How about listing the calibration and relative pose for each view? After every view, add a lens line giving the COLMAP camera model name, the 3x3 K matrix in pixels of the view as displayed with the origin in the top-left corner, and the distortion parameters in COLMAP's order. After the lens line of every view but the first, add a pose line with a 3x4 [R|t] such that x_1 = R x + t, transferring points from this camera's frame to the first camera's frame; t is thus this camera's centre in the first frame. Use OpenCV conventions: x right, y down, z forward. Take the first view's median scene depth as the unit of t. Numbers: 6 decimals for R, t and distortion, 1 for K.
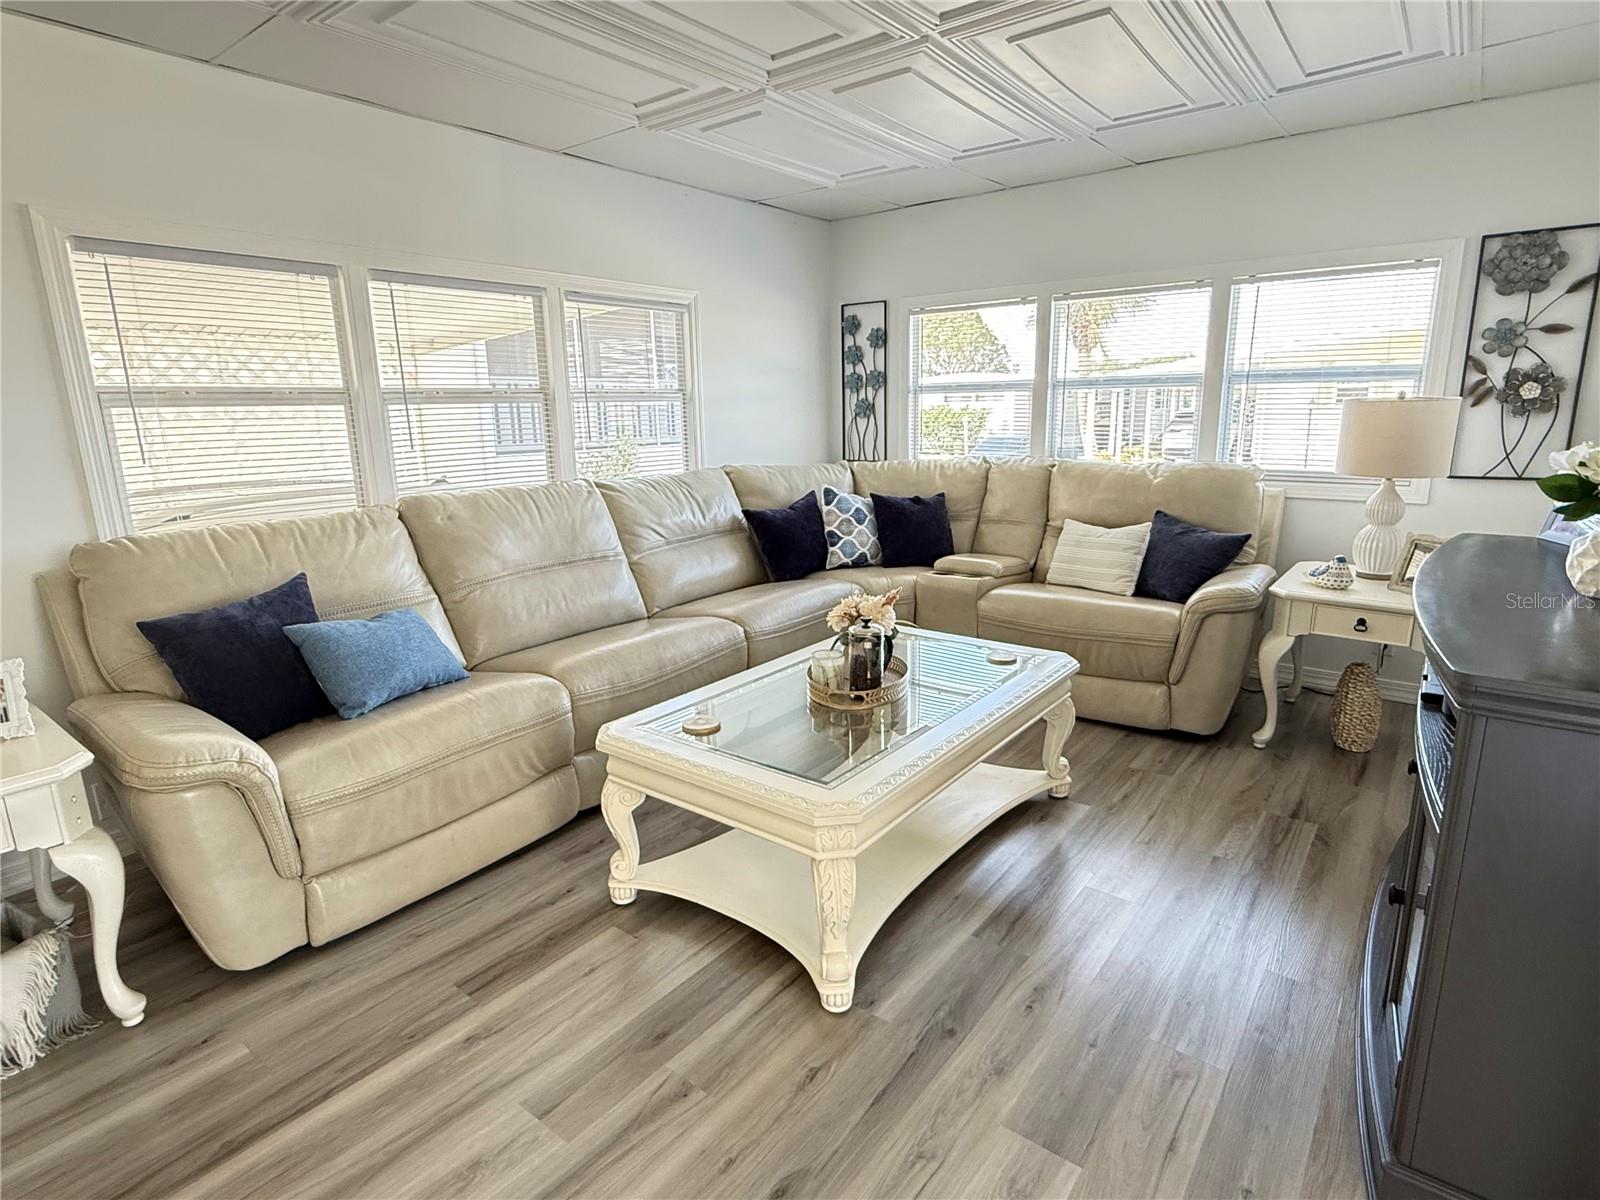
lens RADIAL K [[856.6, 0, 788.2], [0, 856.6, 590.6], [0, 0, 1]] dist [0.009281, -0.001004]
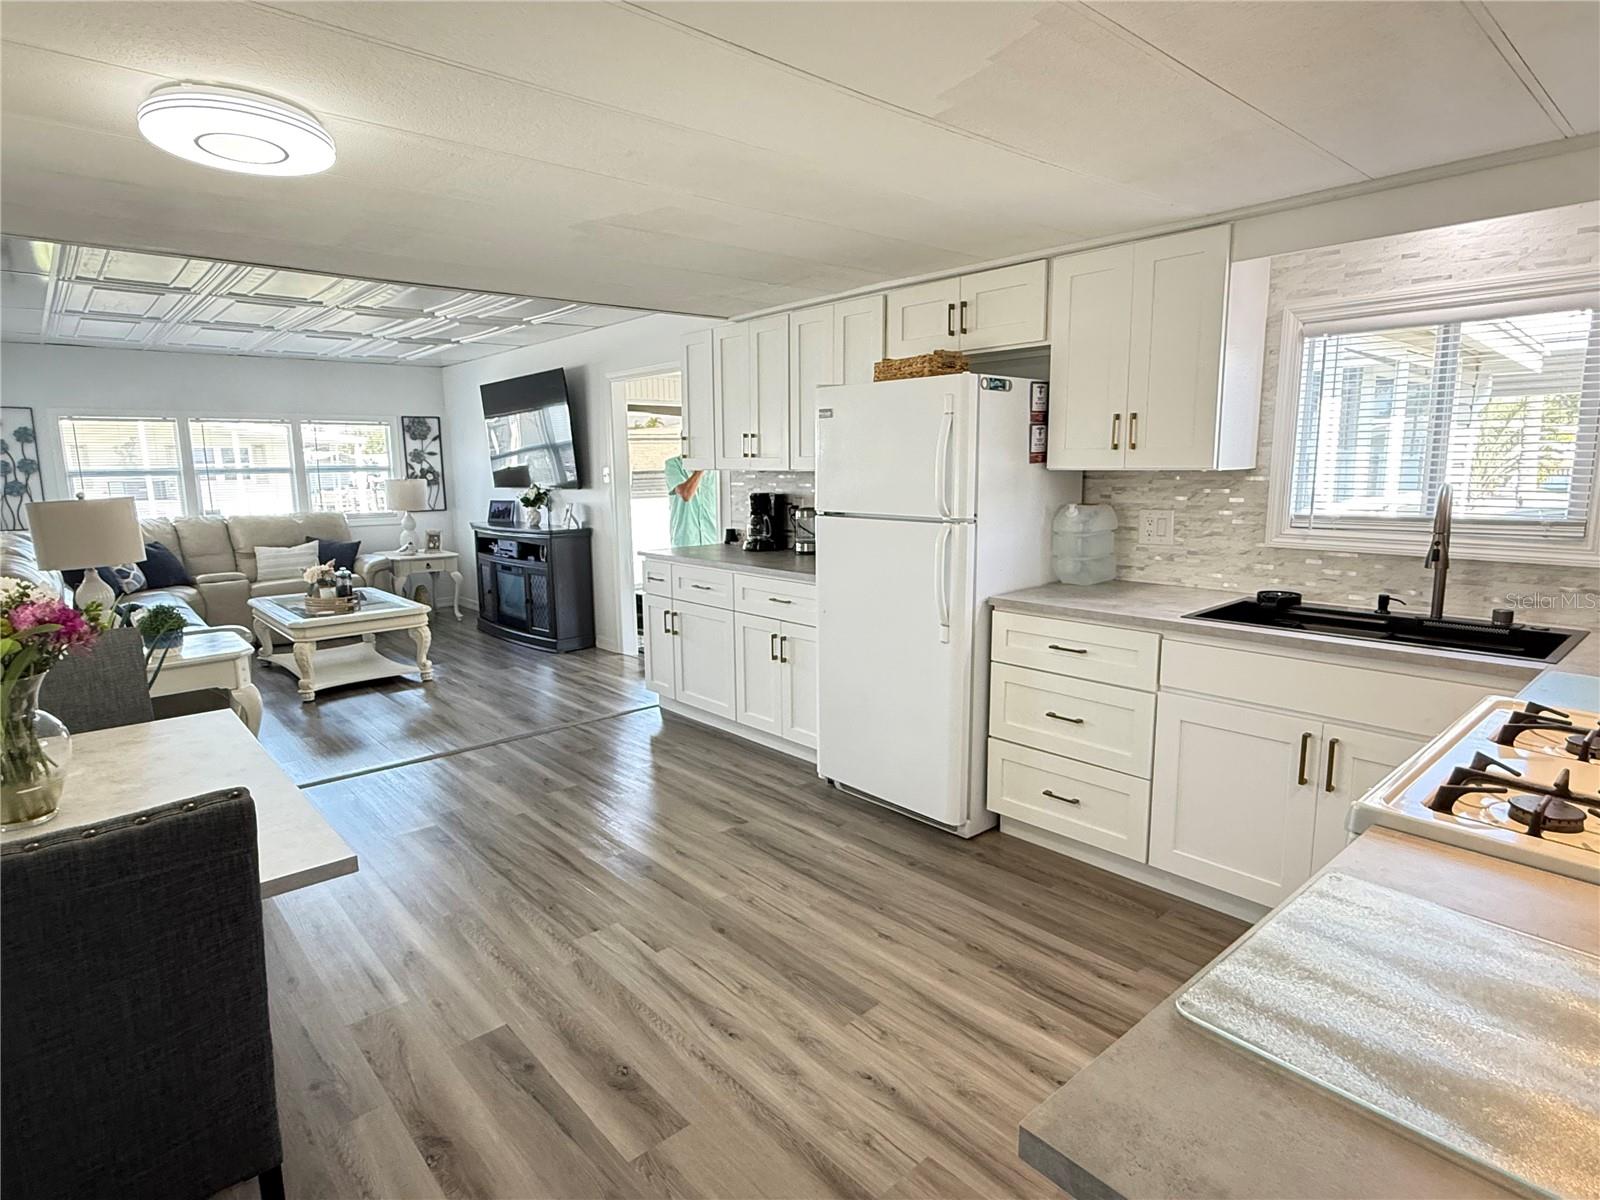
lens RADIAL K [[856.6, 0, 787.6], [0, 856.6, 592.3], [0, 0, 1]] dist [0.009281, -0.001004]
pose [[0.171088, -0.128303, 0.976866, -1.561312], [0.225704, 0.970222, 0.087900, 0.126990], [-0.959055, 0.205444, 0.194952, -0.482166]]
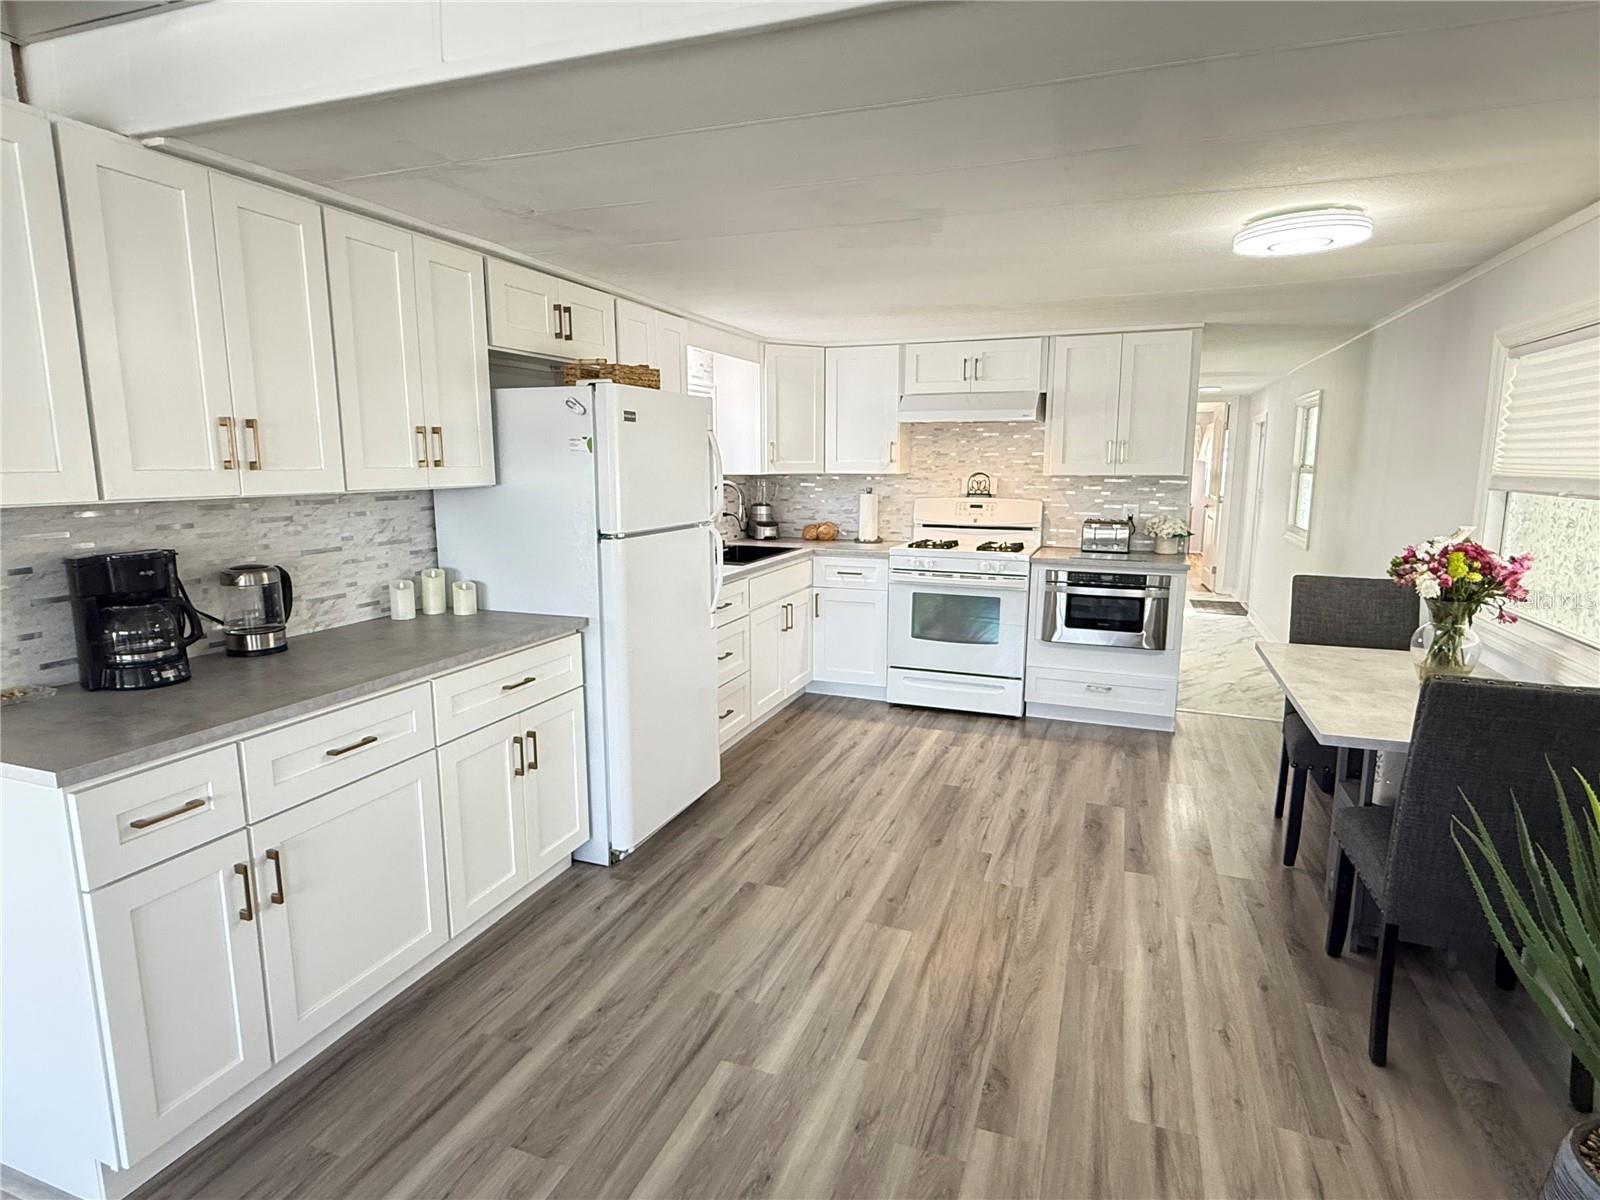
lens RADIAL K [[856.6, 0, 798.1], [0, 856.6, 595.8], [0, 0, 1]] dist [0.009281, -0.001004]
pose [[-0.951040, 0.074672, -0.299911, -0.359033], [-0.043973, 0.927811, 0.370449, -0.154013], [0.305923, 0.365500, -0.879102, 0.558592]]
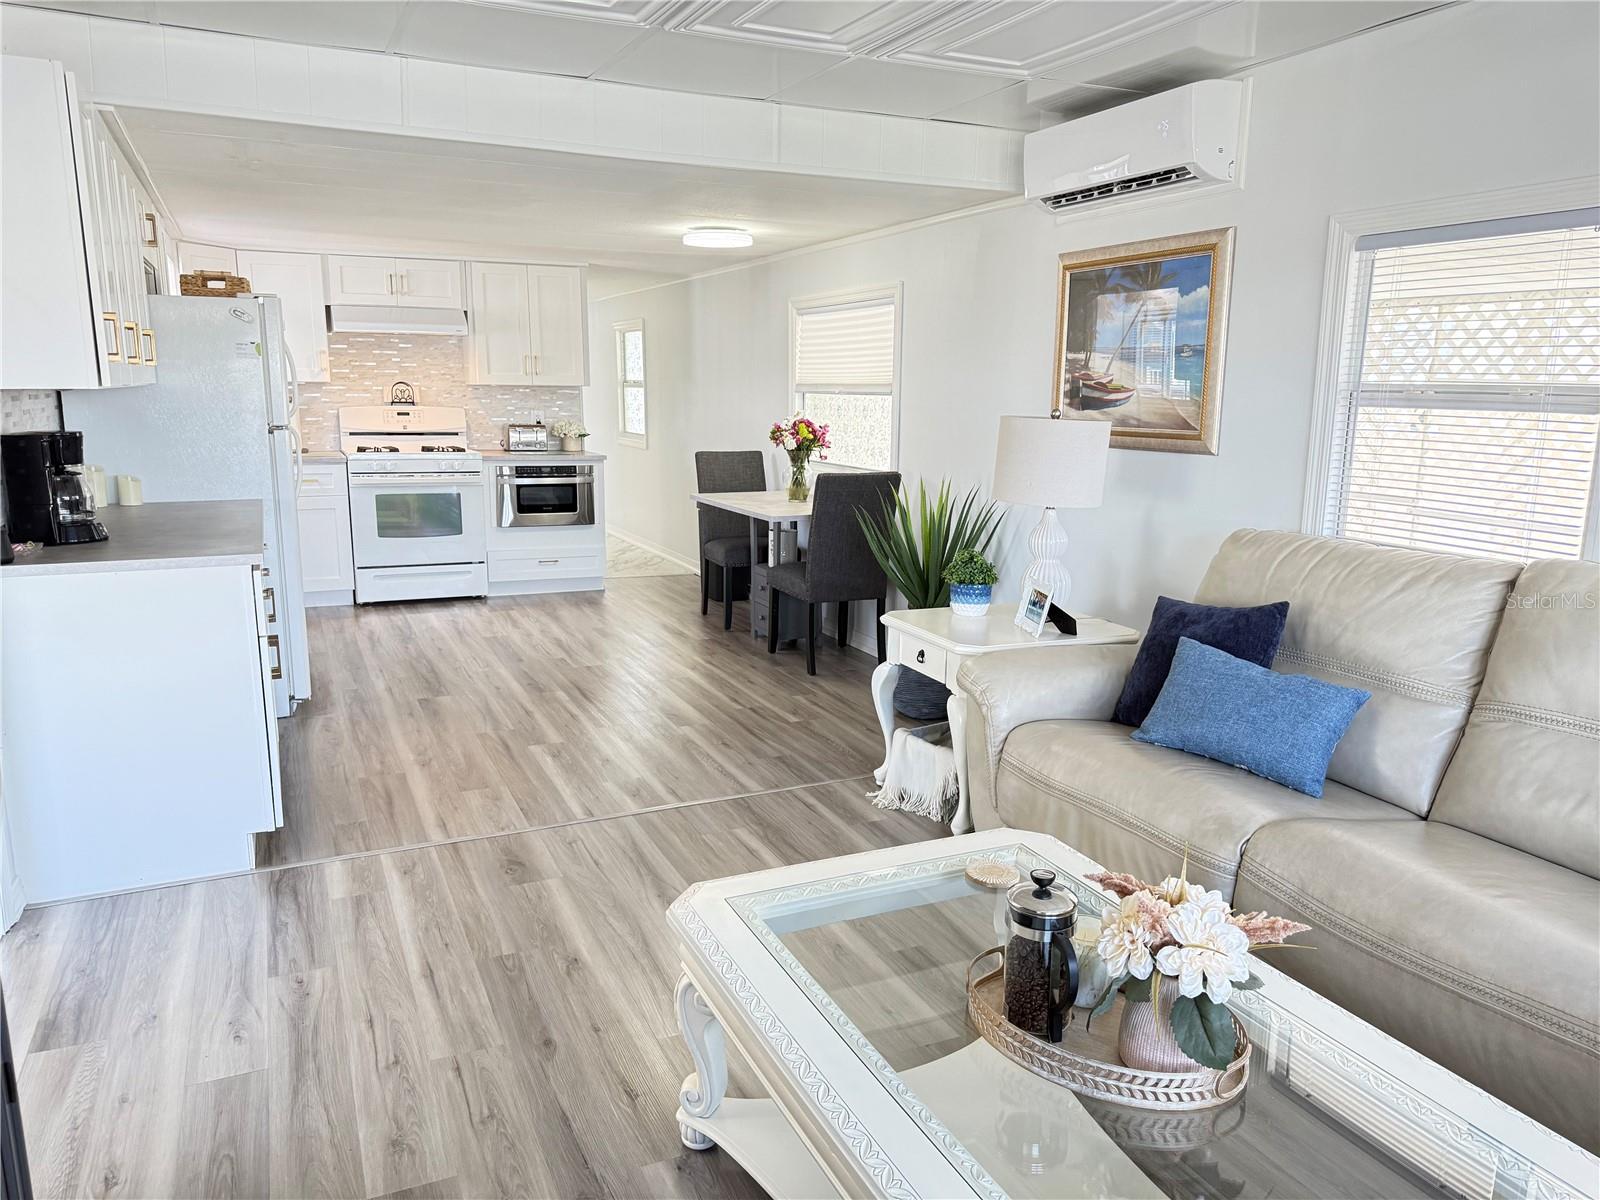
lens RADIAL K [[1132.6, 0, 797.1], [0, 1132.6, 604.2], [0, 0, 1]] dist [-0.002702, -0.009531]
pose [[-0.445870, 0.191275, -0.874422, 0.555724], [-0.201370, 0.930424, 0.306204, -0.226337], [0.872153, 0.312610, -0.376331, 0.844558]]
